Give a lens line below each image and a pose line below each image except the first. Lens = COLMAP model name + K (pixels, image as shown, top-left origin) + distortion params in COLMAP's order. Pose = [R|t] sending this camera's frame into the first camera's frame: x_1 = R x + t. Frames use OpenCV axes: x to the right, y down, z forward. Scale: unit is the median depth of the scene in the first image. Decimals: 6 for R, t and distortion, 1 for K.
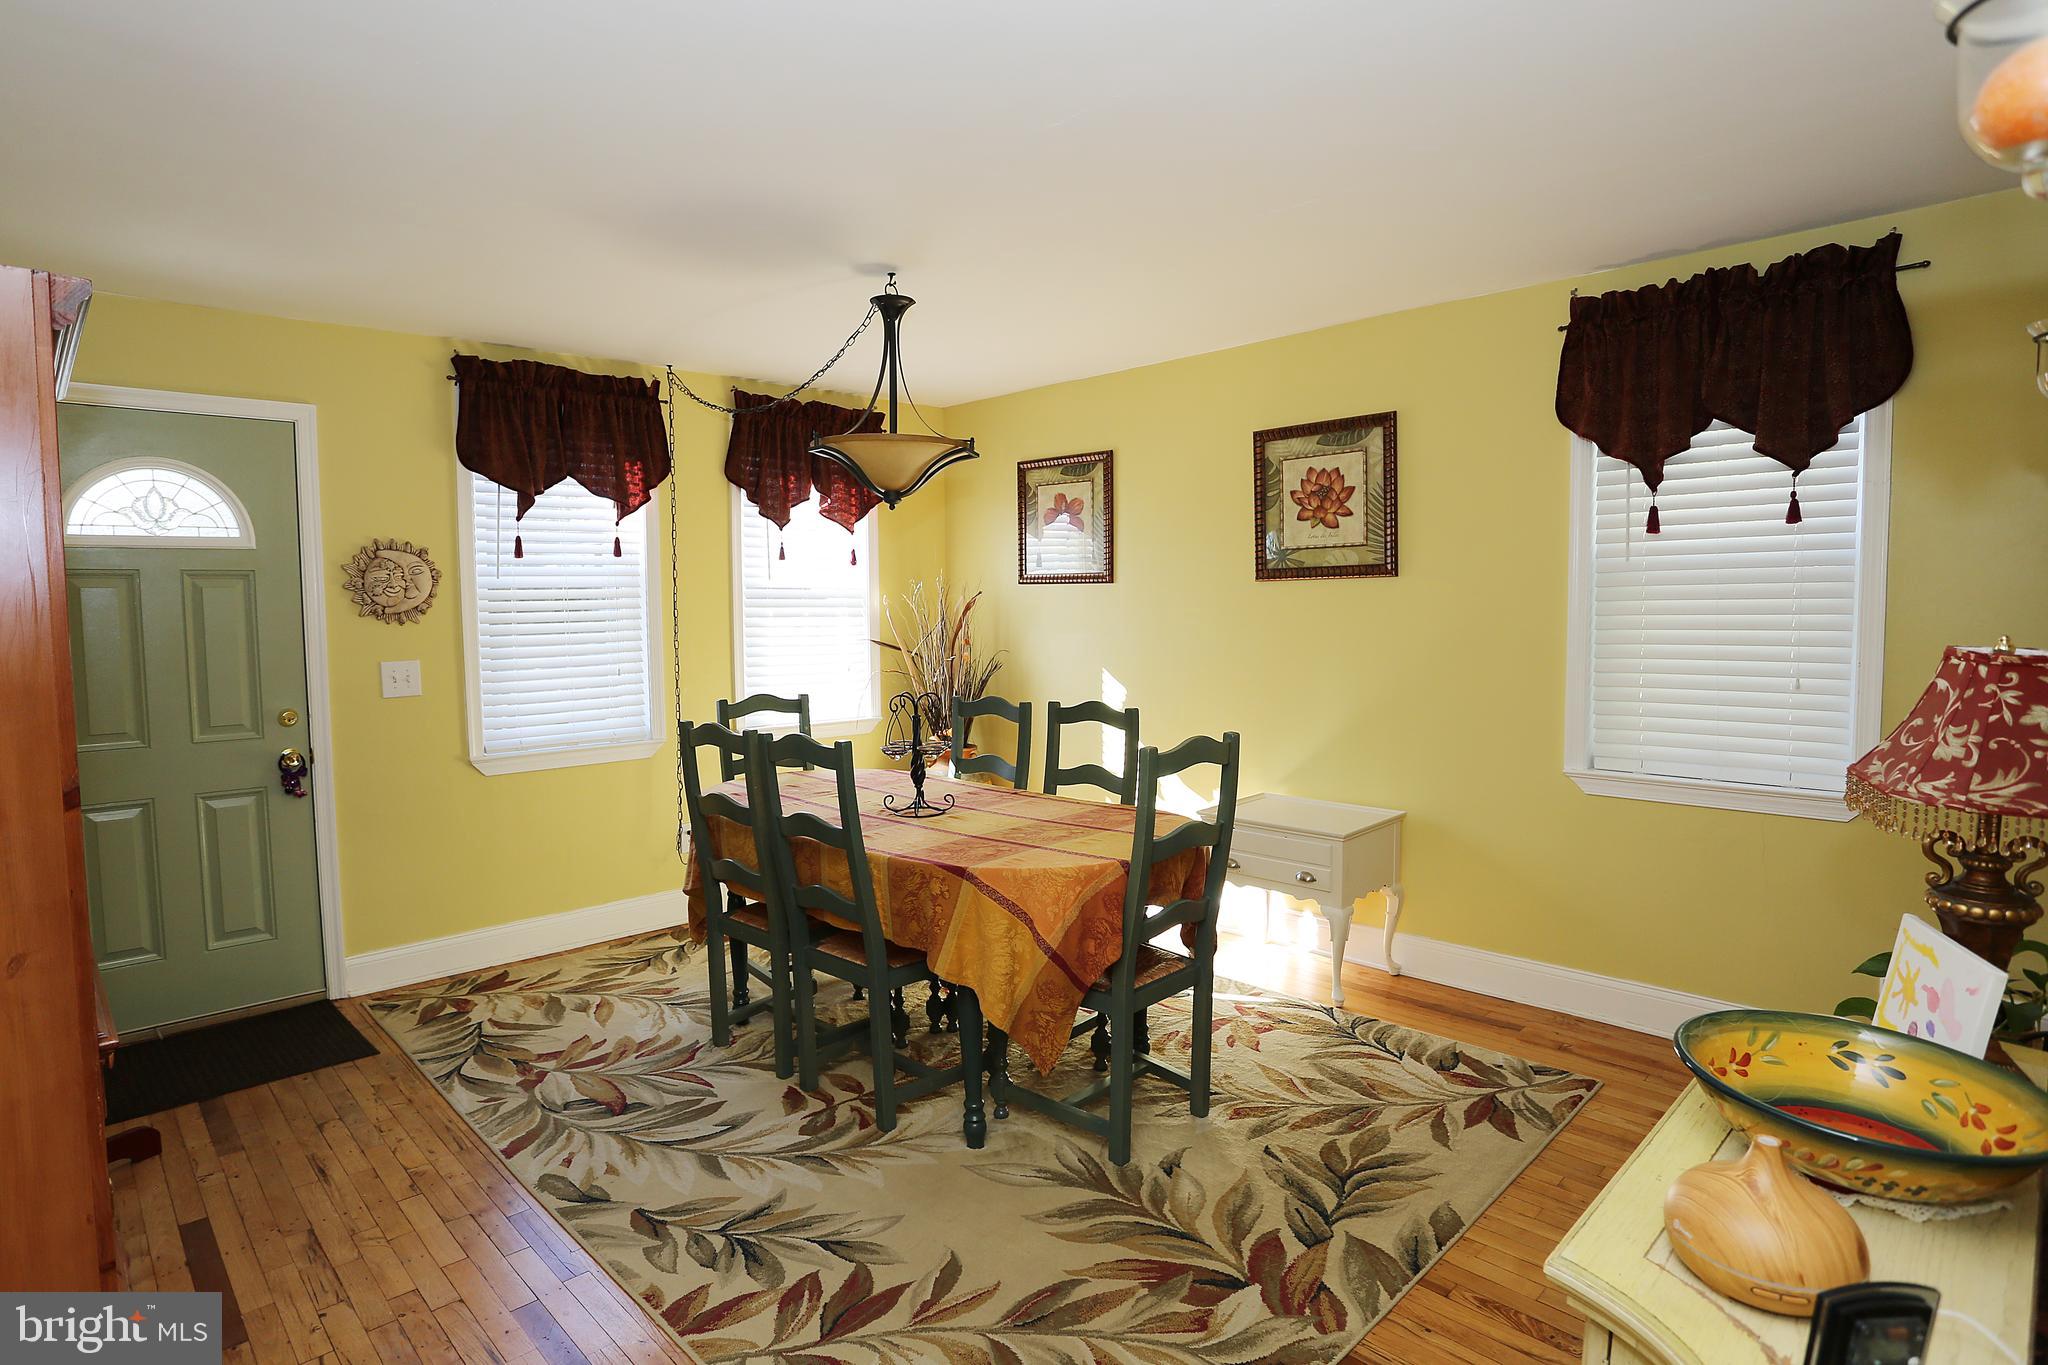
lens RADIAL K [[1059.4, 0, 974.4], [0, 1059.4, 679.2], [0, 0, 1]] dist [-0.031956, 0.000614]
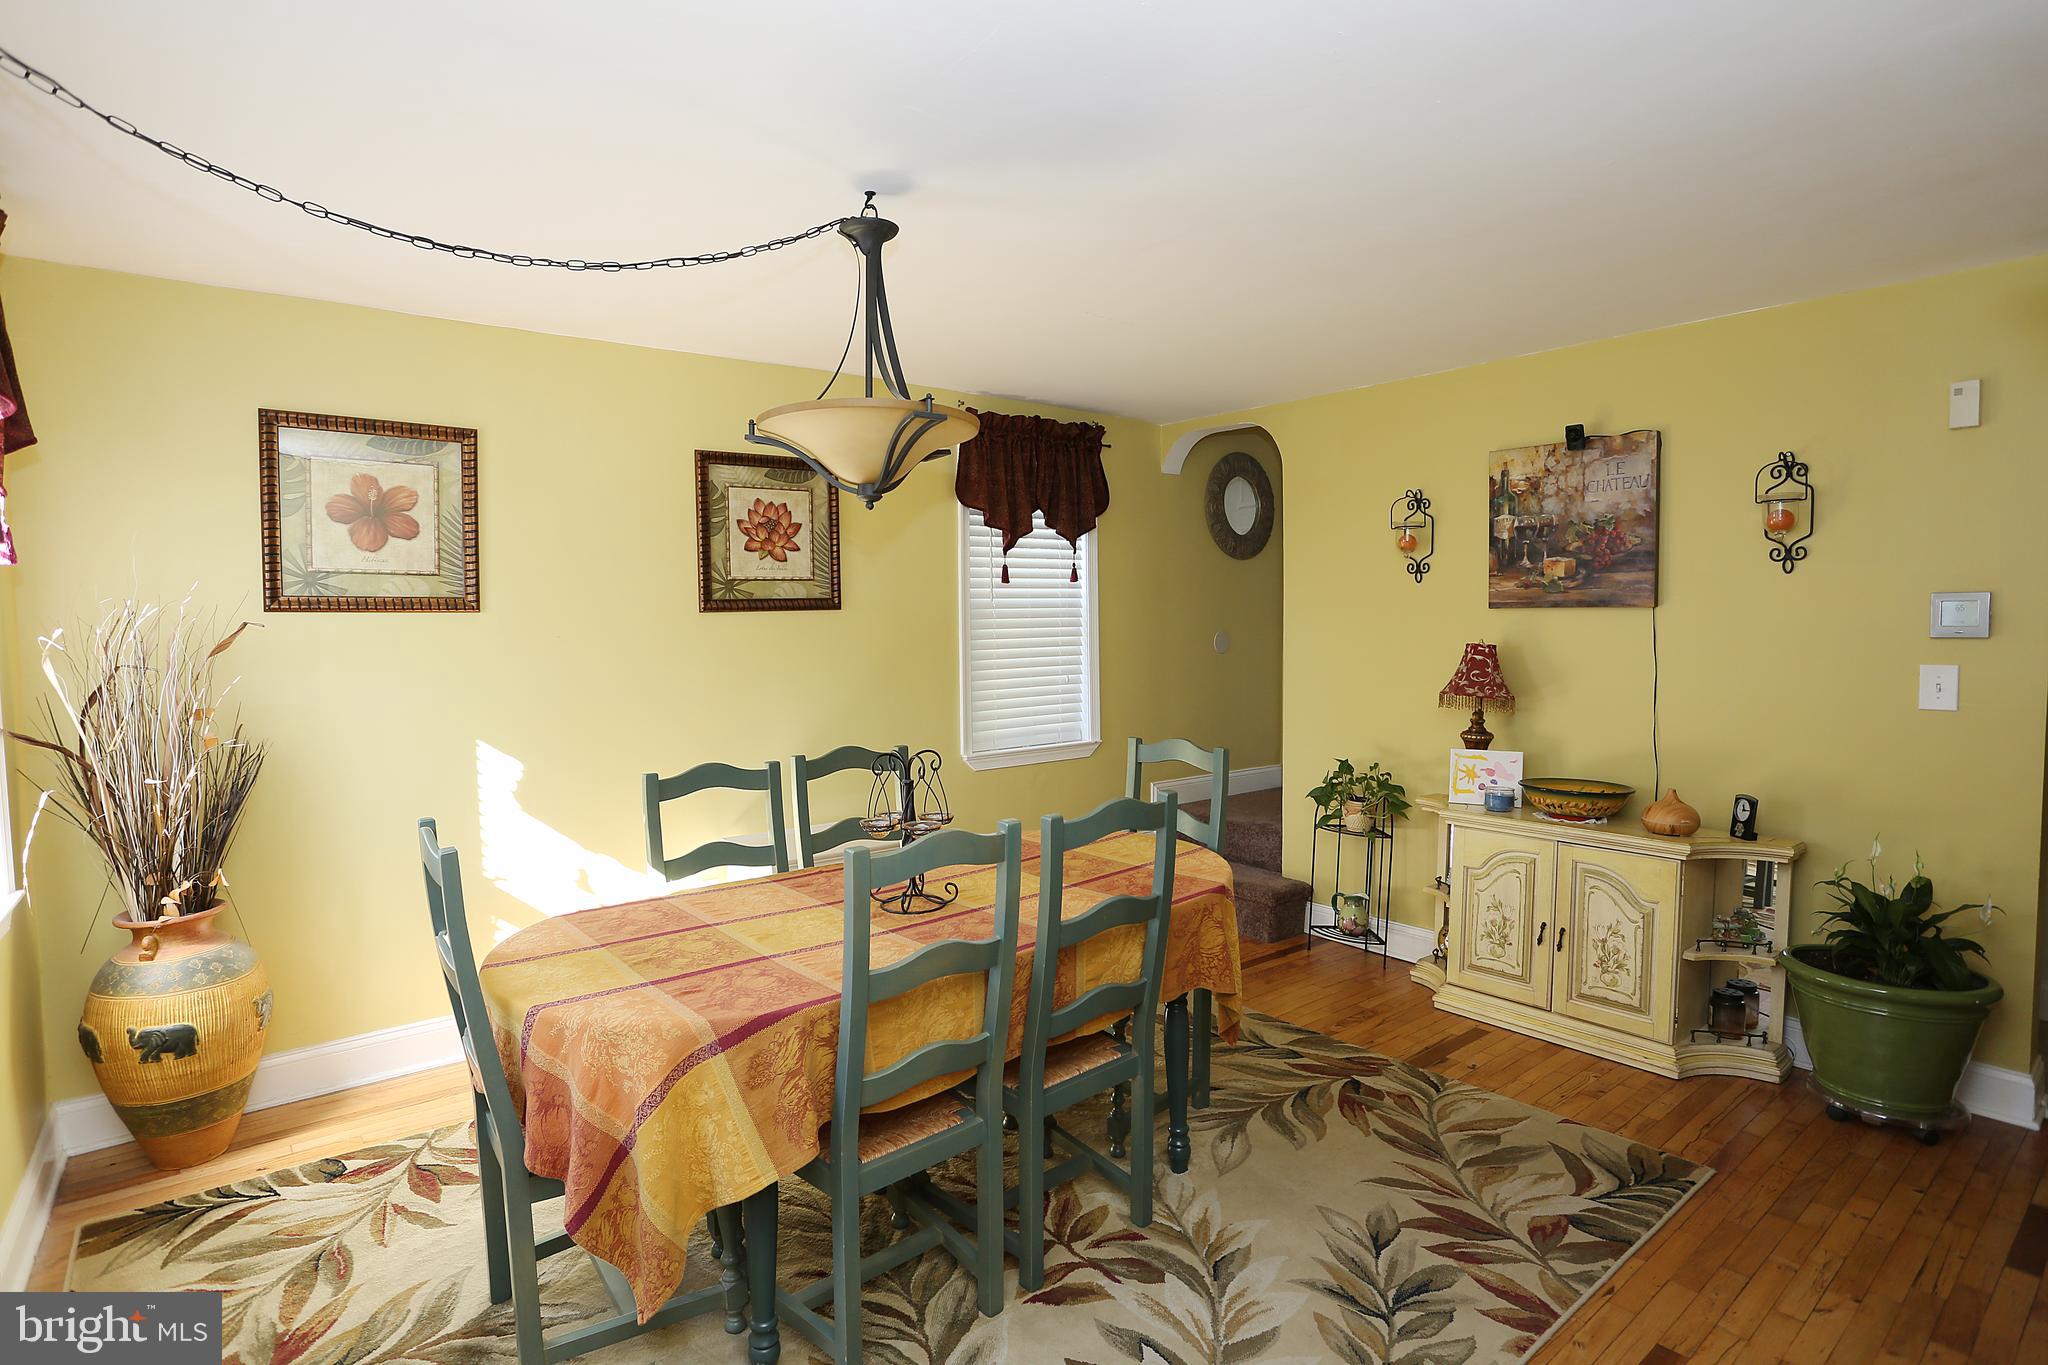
lens RADIAL K [[1047.8, 0, 1010.2], [0, 1047.8, 678.0], [0, 0, 1]] dist [-0.079773, 0.037659]
pose [[0.080354, -0.045121, 0.995745, -0.670610], [0.086800, 0.995497, 0.038106, -0.051218], [-0.992980, 0.083369, 0.083909, 0.721869]]
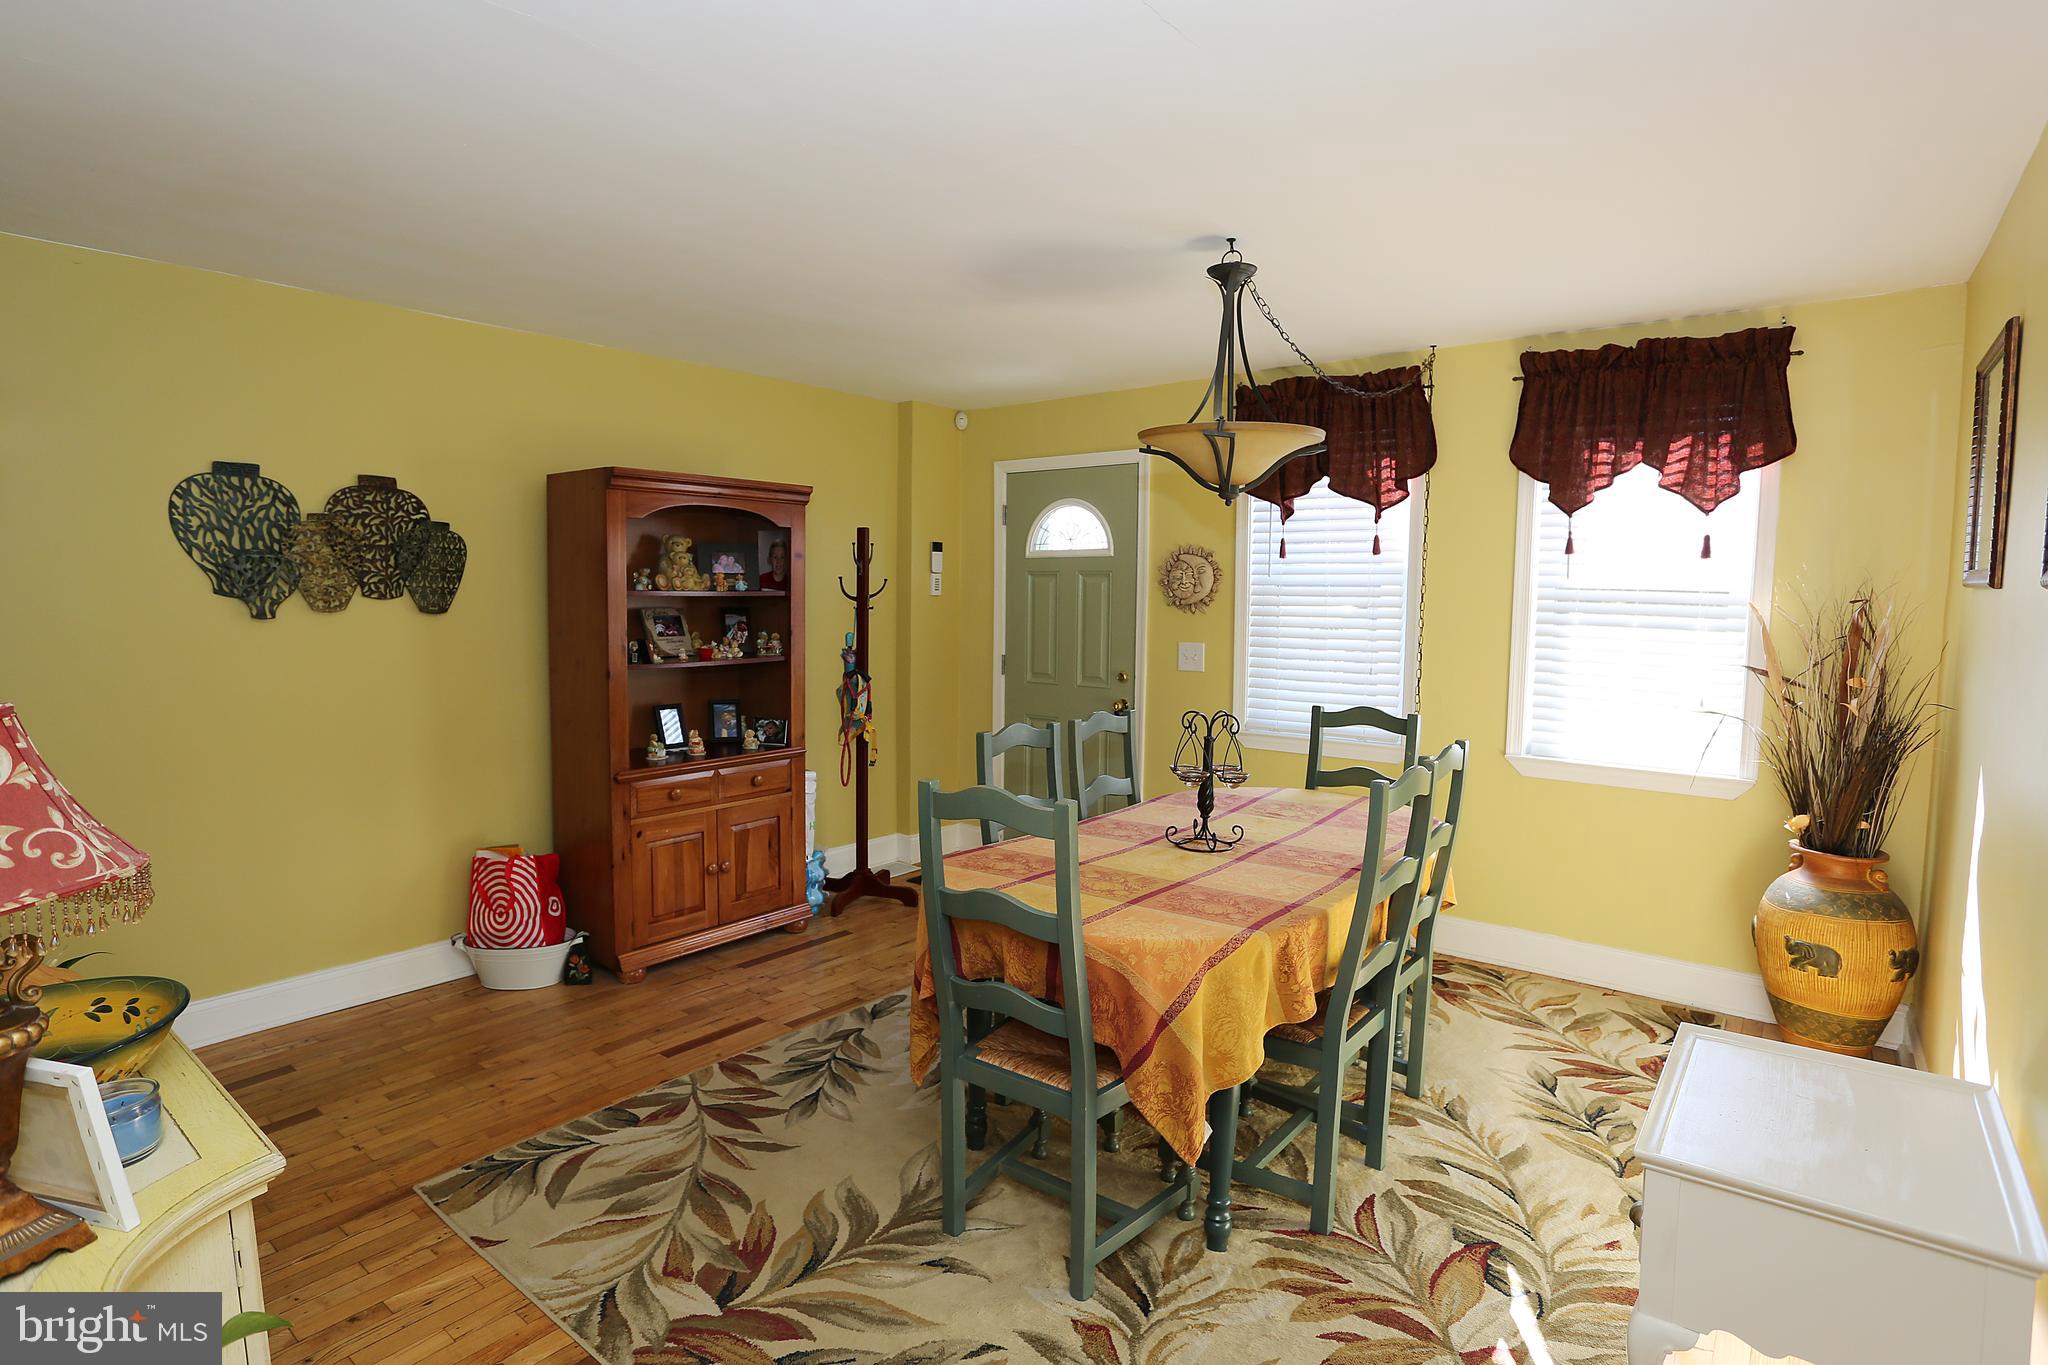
lens RADIAL K [[1047.8, 0, 1010.2], [0, 1047.8, 678.0], [0, 0, 1]] dist [-0.079773, 0.037659]
pose [[0.144933, 0.096131, -0.984760, 0.650023], [-0.084326, 0.992848, 0.084509, -0.061737], [0.985841, 0.070793, 0.152003, 0.591501]]
